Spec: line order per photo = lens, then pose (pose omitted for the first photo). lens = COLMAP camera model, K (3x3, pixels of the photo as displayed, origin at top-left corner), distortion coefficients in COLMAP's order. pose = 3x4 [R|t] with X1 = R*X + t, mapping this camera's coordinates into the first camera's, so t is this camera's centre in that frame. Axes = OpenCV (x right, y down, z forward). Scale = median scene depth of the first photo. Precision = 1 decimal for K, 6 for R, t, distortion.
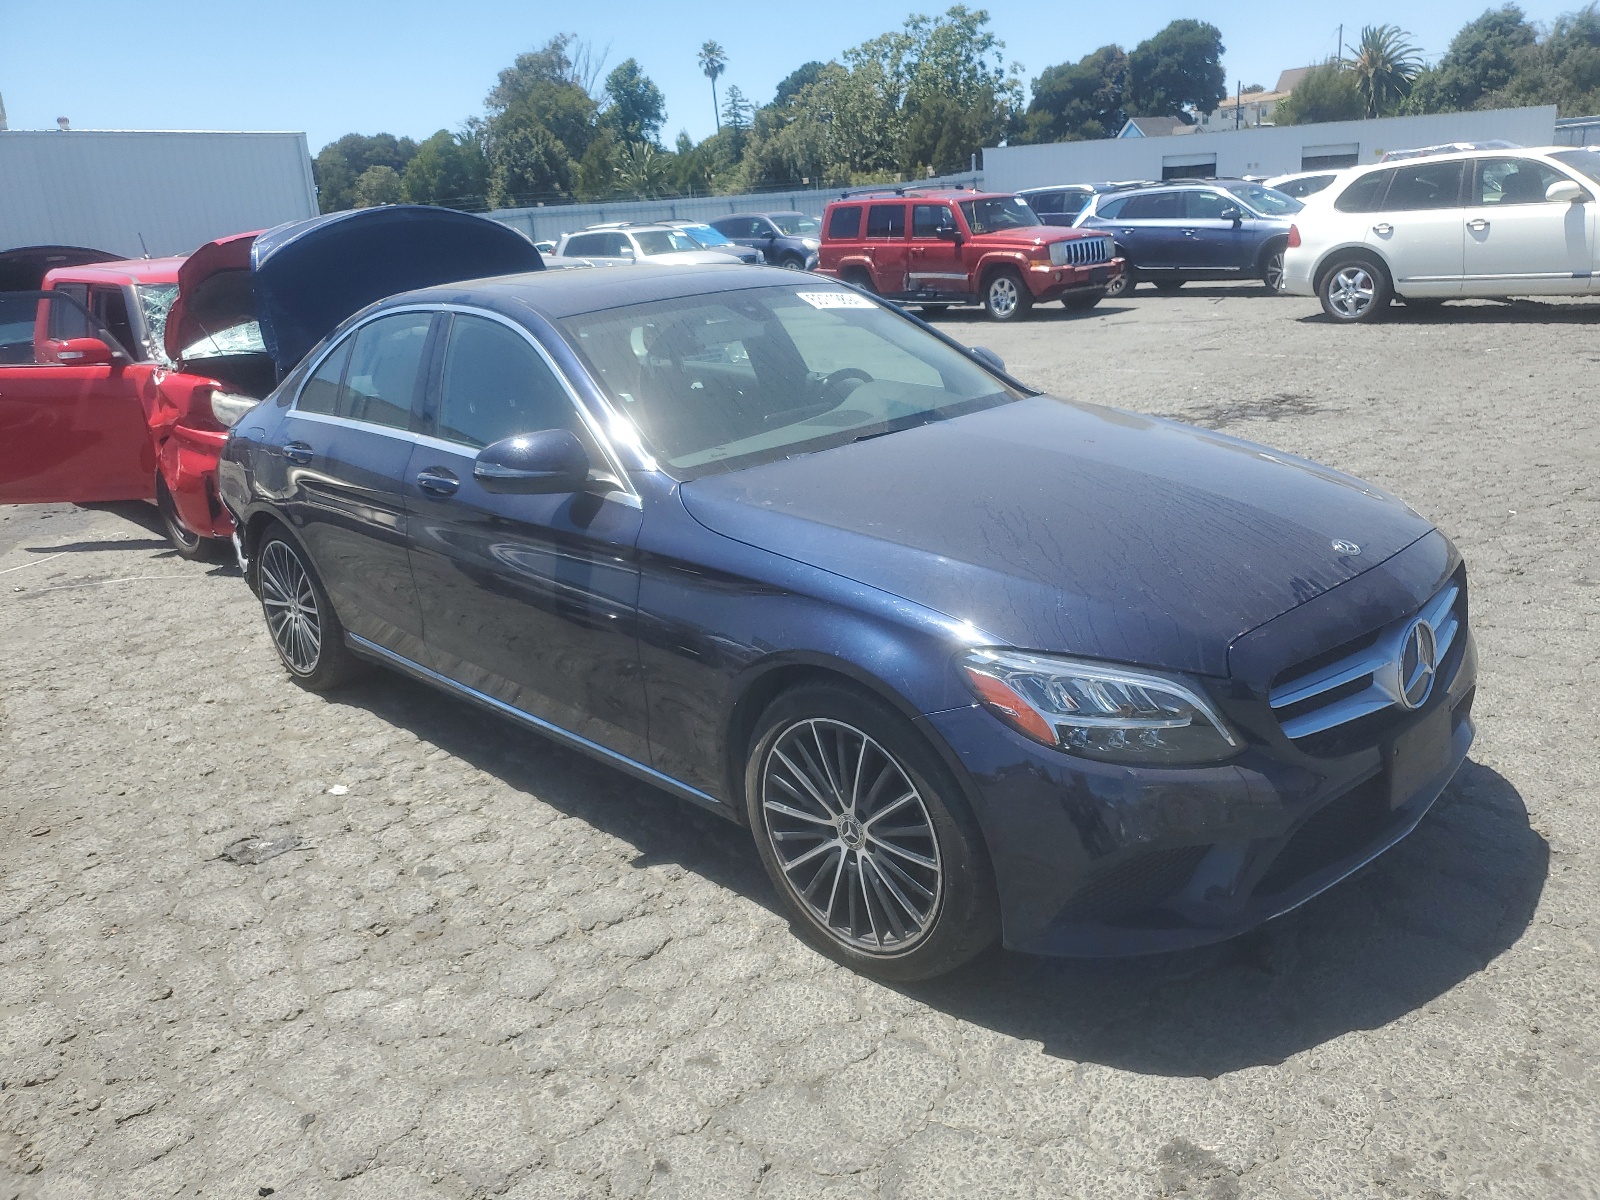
lens RADIAL K [[1229.6, 0, 800.0], [0, 1229.6, 600.0], [0, 0, 1]] dist [0.003833, -0.000313]
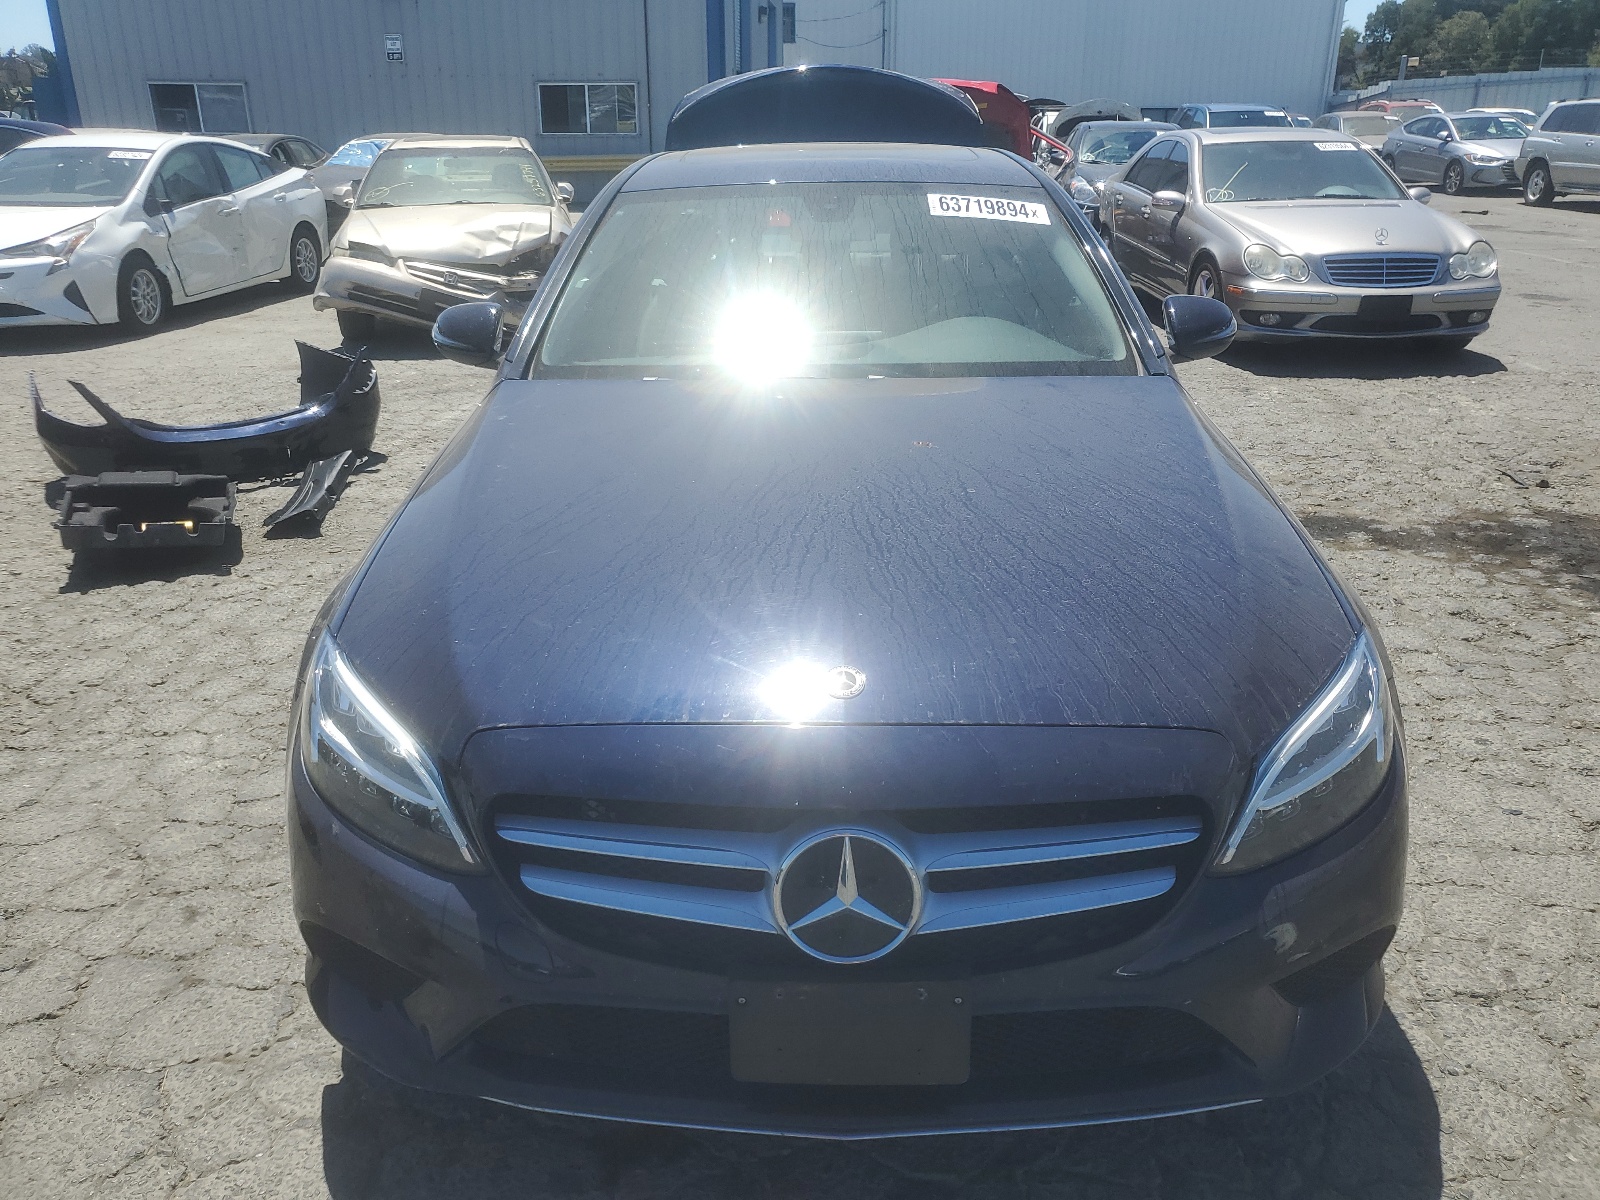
lens RADIAL K [[1229.6, 0, 800.0], [0, 1229.6, 600.0], [0, 0, 1]] dist [0.003833, -0.000313]
pose [[0.726940, 0.320544, -0.607298, 0.804583], [-0.252460, 0.947185, 0.197747, -0.205429], [0.638610, 0.009568, 0.769471, 0.492505]]
